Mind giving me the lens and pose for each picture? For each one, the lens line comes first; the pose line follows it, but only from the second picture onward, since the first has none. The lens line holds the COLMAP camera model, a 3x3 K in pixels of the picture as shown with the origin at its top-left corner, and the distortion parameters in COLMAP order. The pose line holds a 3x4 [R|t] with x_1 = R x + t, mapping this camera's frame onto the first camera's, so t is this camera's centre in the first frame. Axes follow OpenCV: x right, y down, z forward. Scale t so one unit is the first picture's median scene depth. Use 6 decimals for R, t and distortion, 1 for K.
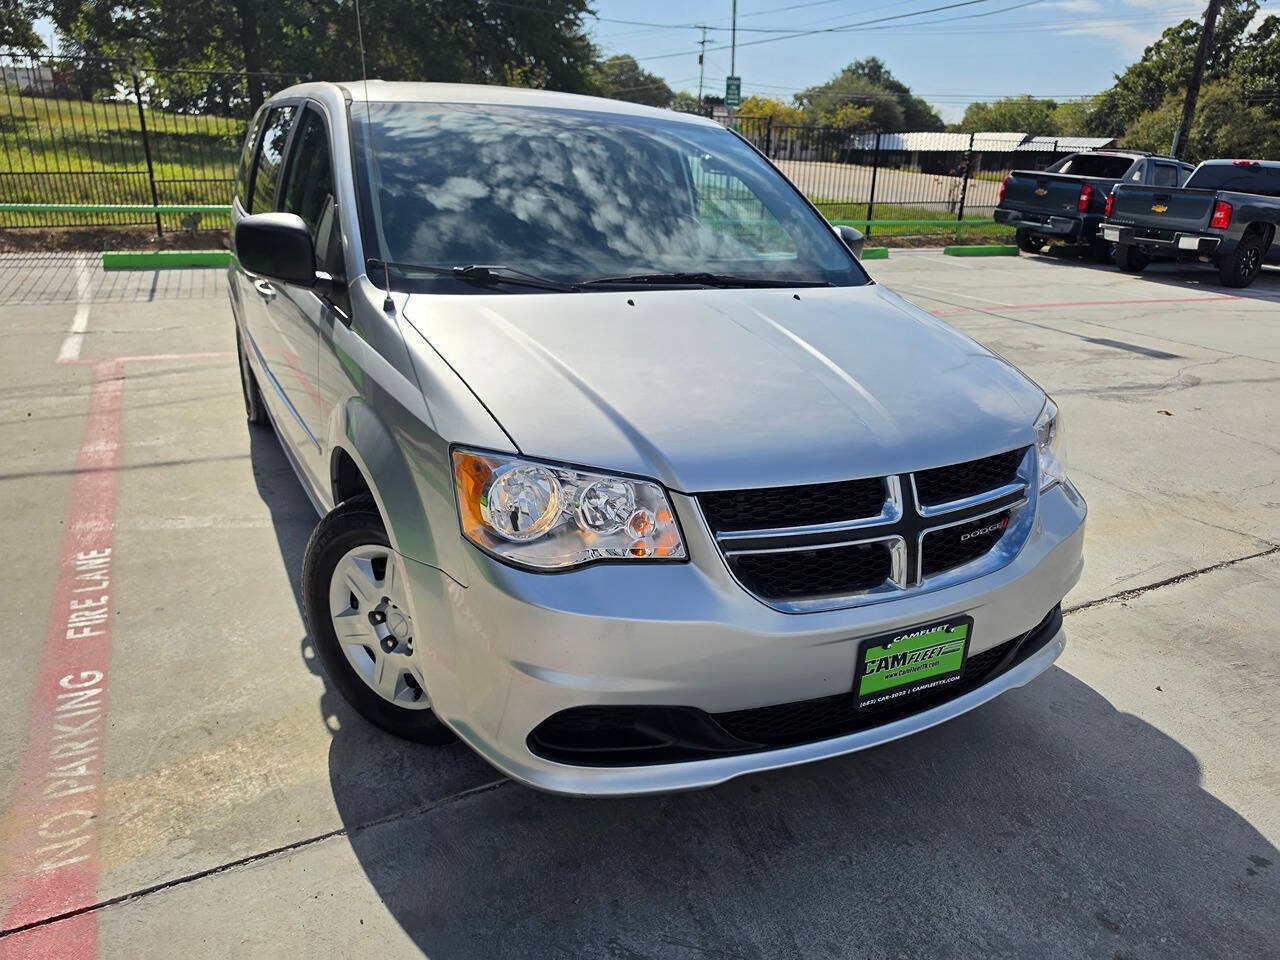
lens RADIAL K [[906.4, 0, 644.4], [0, 906.4, 493.7], [0, 0, 1]] dist [-0.001608, -0.001383]
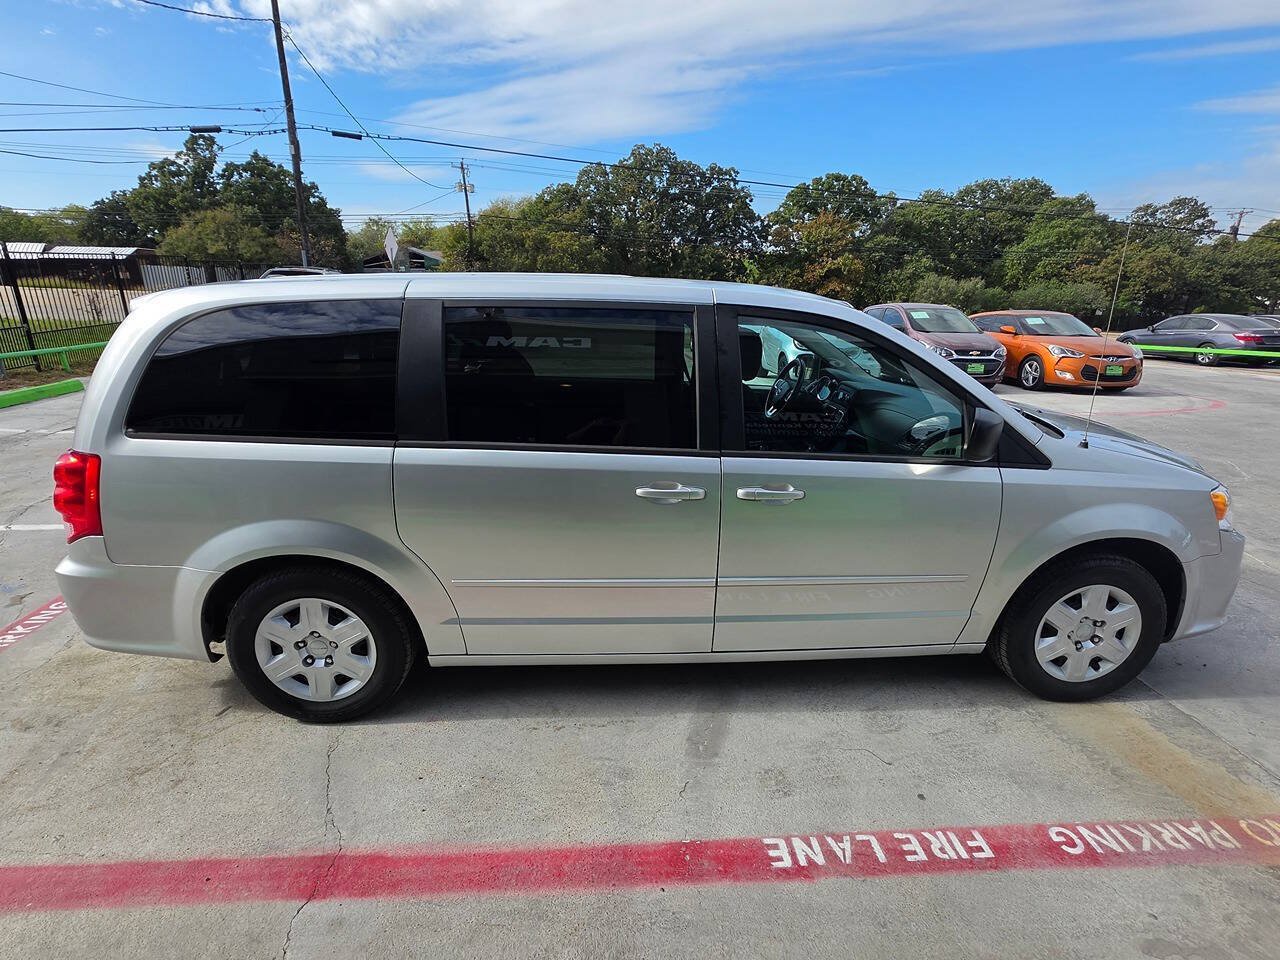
lens RADIAL K [[666.3, 0, 640.0], [0, 666.3, 480.0], [0, 0, 1]] dist [-0.002151, 0.001965]
pose [[0.408177, -0.302296, 0.861399, -0.991482], [0.328711, 0.928959, 0.170244, -0.366367], [-0.851669, 0.213662, 0.478548, 0.674398]]
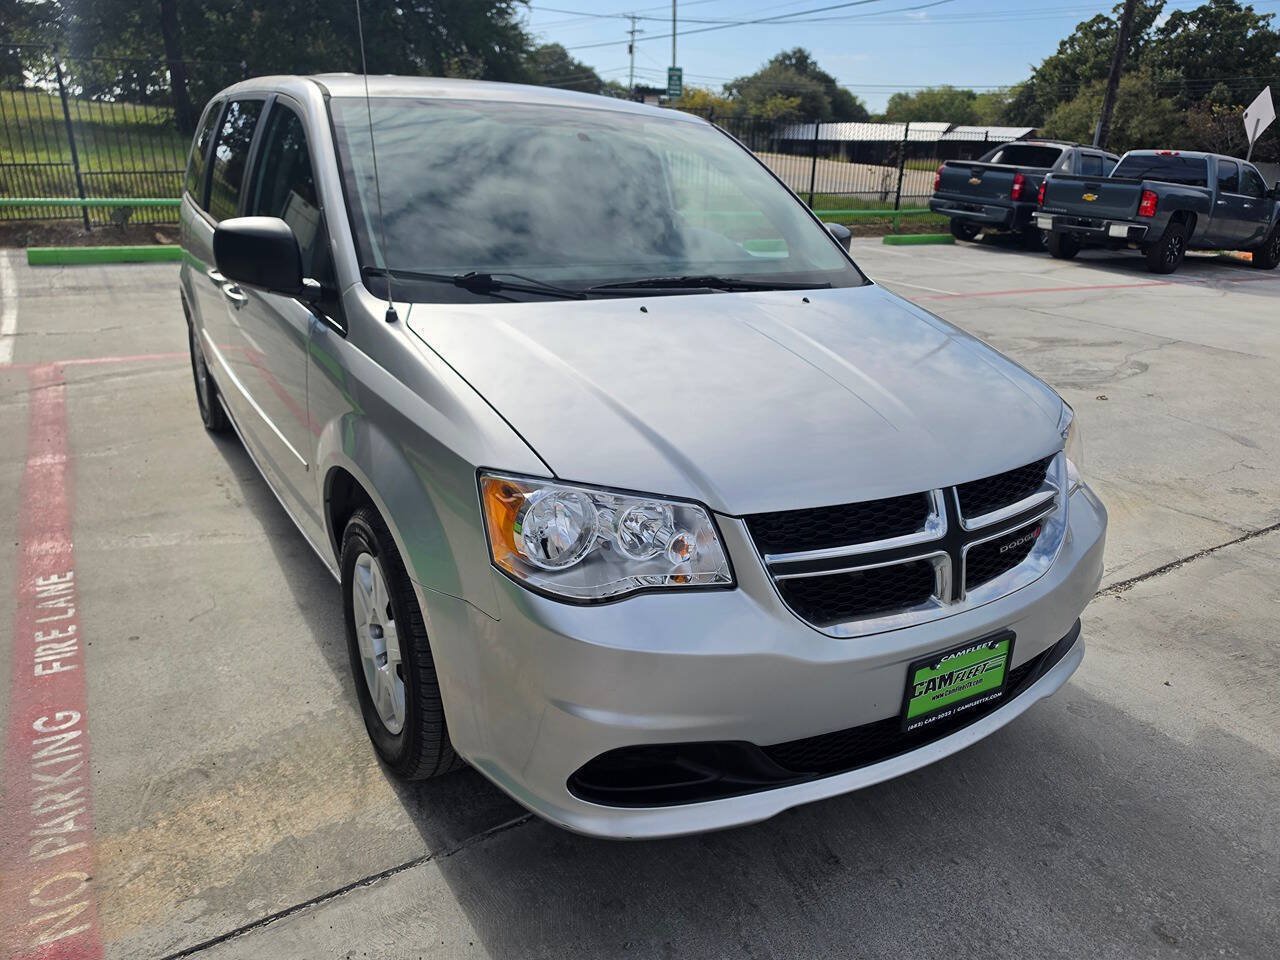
lens RADIAL K [[902.3, 0, 640.0], [0, 902.3, 480.0], [0, 0, 1]] dist [0.000268, -0.003308]
pose [[0.997634, -0.023739, 0.064520, -0.057052], [0.023806, 0.999717, -0.000256, -0.018658], [-0.064495, 0.001792, 0.997916, 0.029840]]
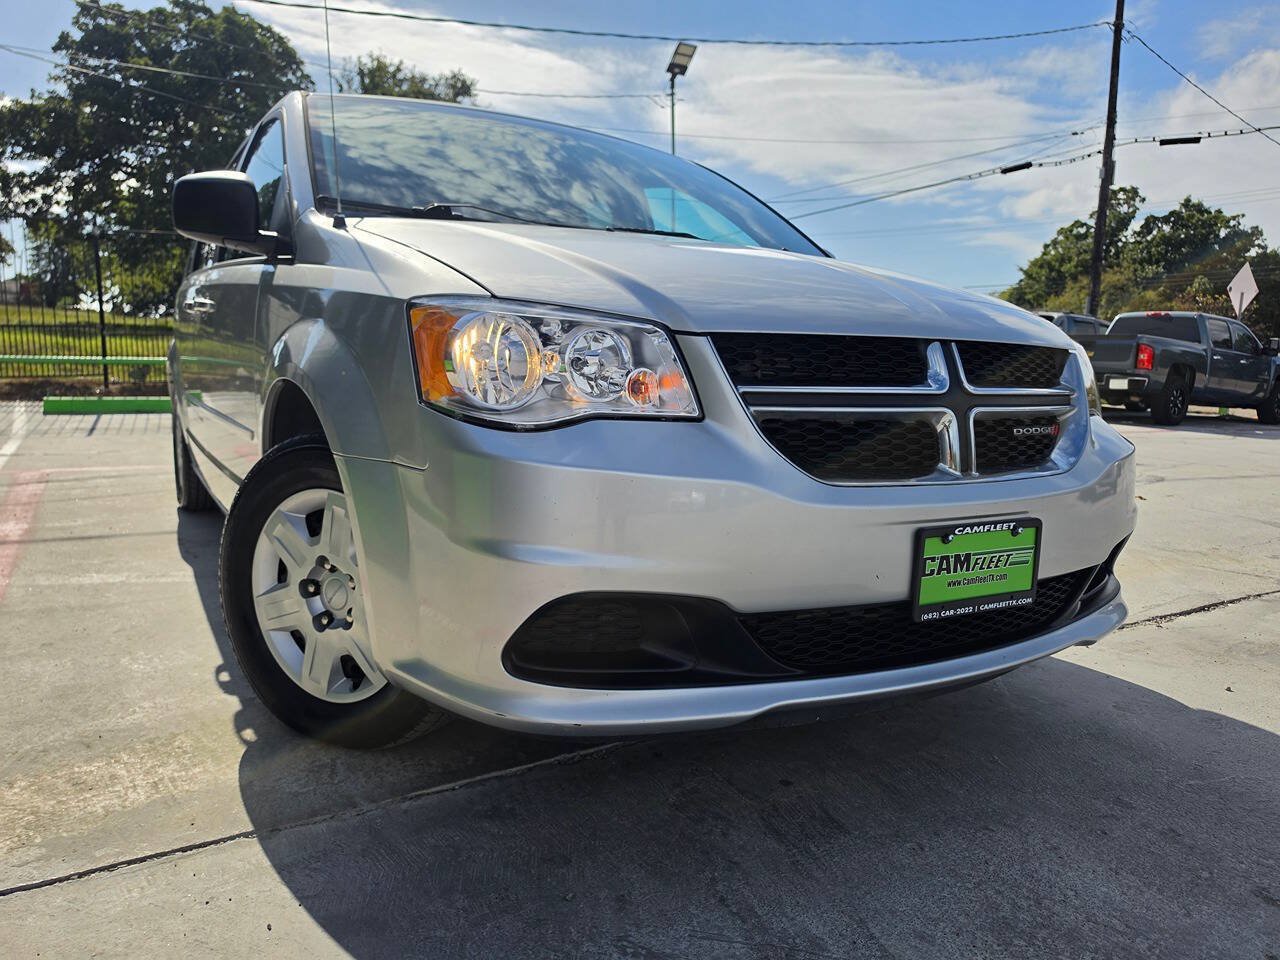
lens RADIAL K [[912.7, 0, 632.8], [0, 912.7, 479.4], [0, 0, 1]] dist [-0.034708, 0.037438]
pose [[0.998679, -0.022876, 0.046005, -0.025119], [0.032466, 0.974966, -0.219972, 0.145827], [-0.039821, 0.221175, 0.974421, 0.106509]]
